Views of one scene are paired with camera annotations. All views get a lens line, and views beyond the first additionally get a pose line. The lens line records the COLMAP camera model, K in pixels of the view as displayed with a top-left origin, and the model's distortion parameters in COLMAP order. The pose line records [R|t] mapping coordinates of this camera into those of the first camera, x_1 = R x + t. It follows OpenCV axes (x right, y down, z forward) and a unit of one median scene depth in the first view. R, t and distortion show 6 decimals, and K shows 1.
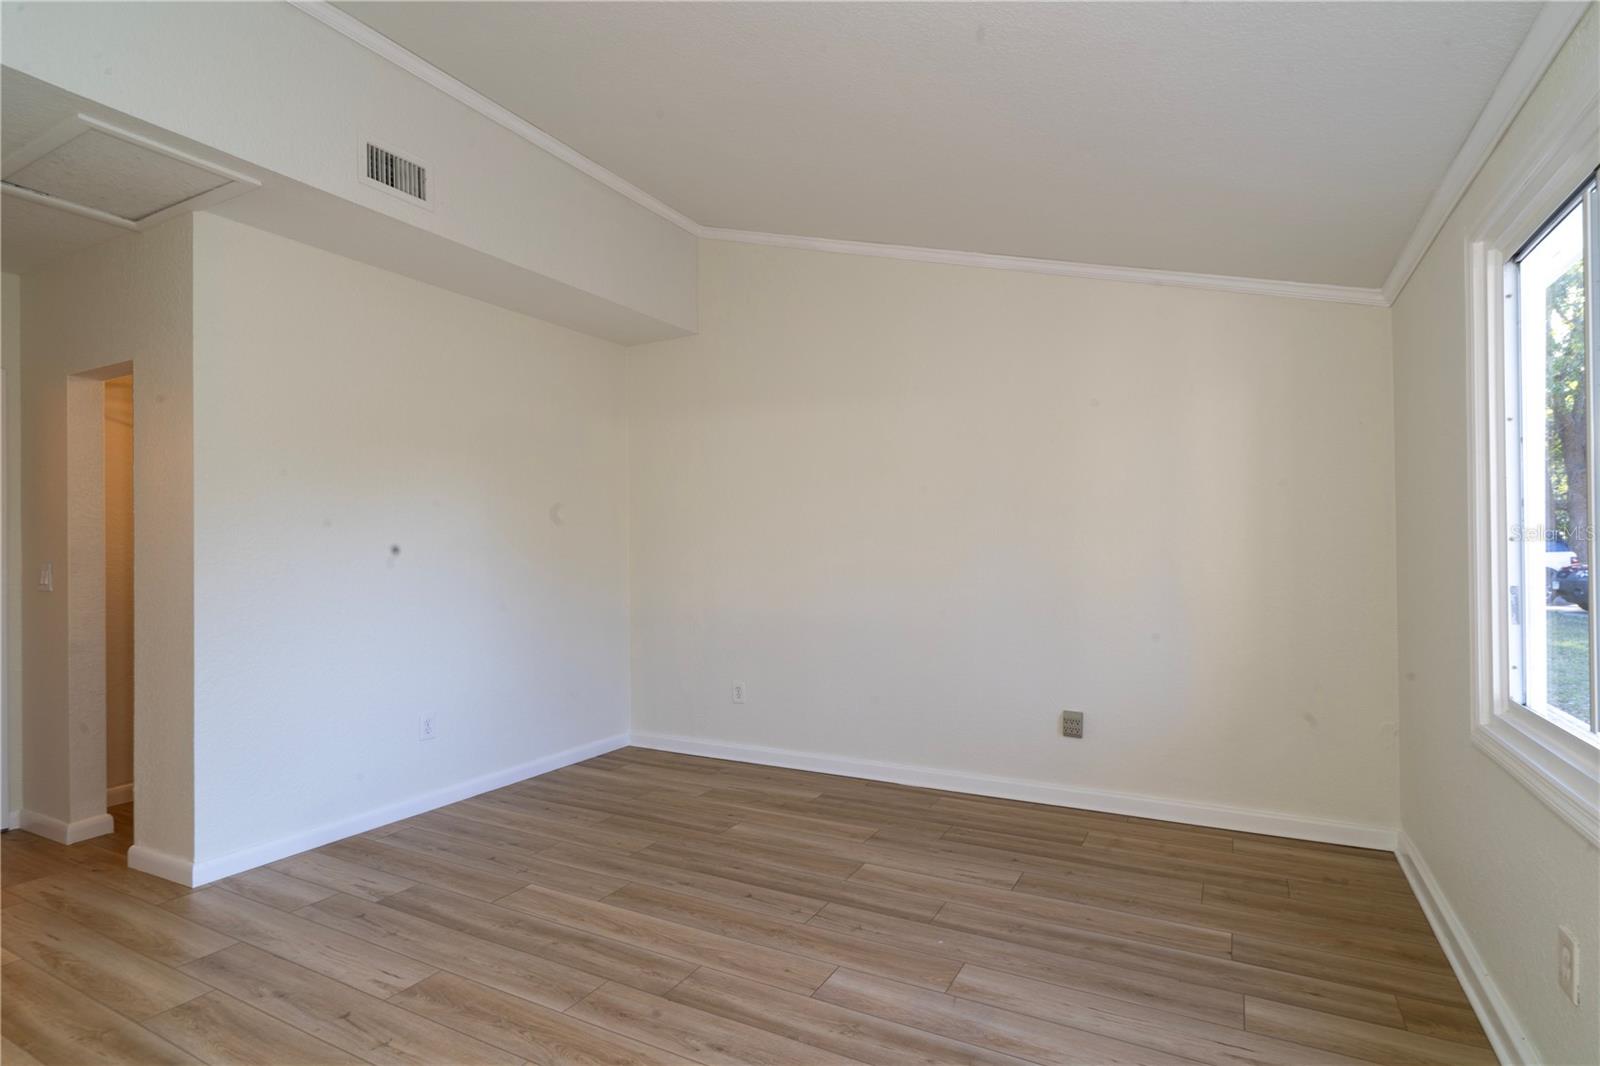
lens RADIAL K [[734.1, 0, 808.8], [0, 734.1, 541.4], [0, 0, 1]] dist [-0.001074, -0.000158]
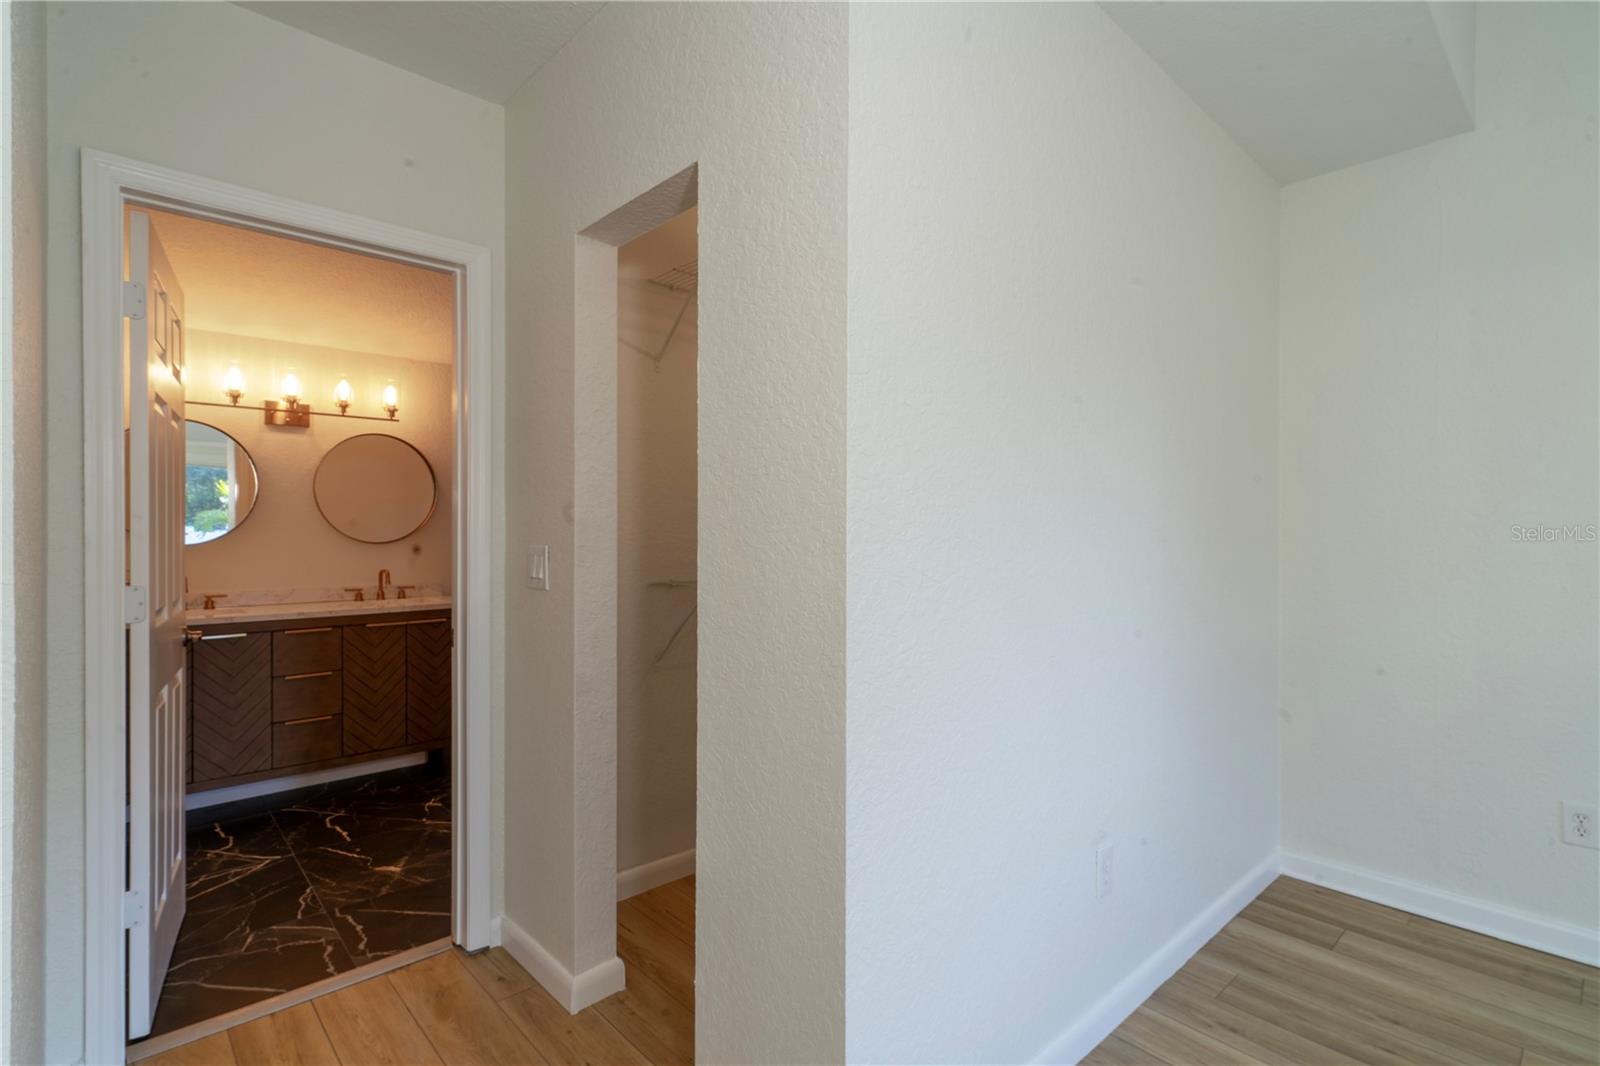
lens RADIAL K [[773.2, 0, 806.8], [0, 773.2, 535.2], [0, 0, 1]] dist [-0.000399, 0.000432]
pose [[0.933132, 0.017750, -0.359095, -0.450479], [-0.012461, 0.999777, 0.017040, 0.005987], [0.359317, -0.011426, 0.933146, 0.354850]]
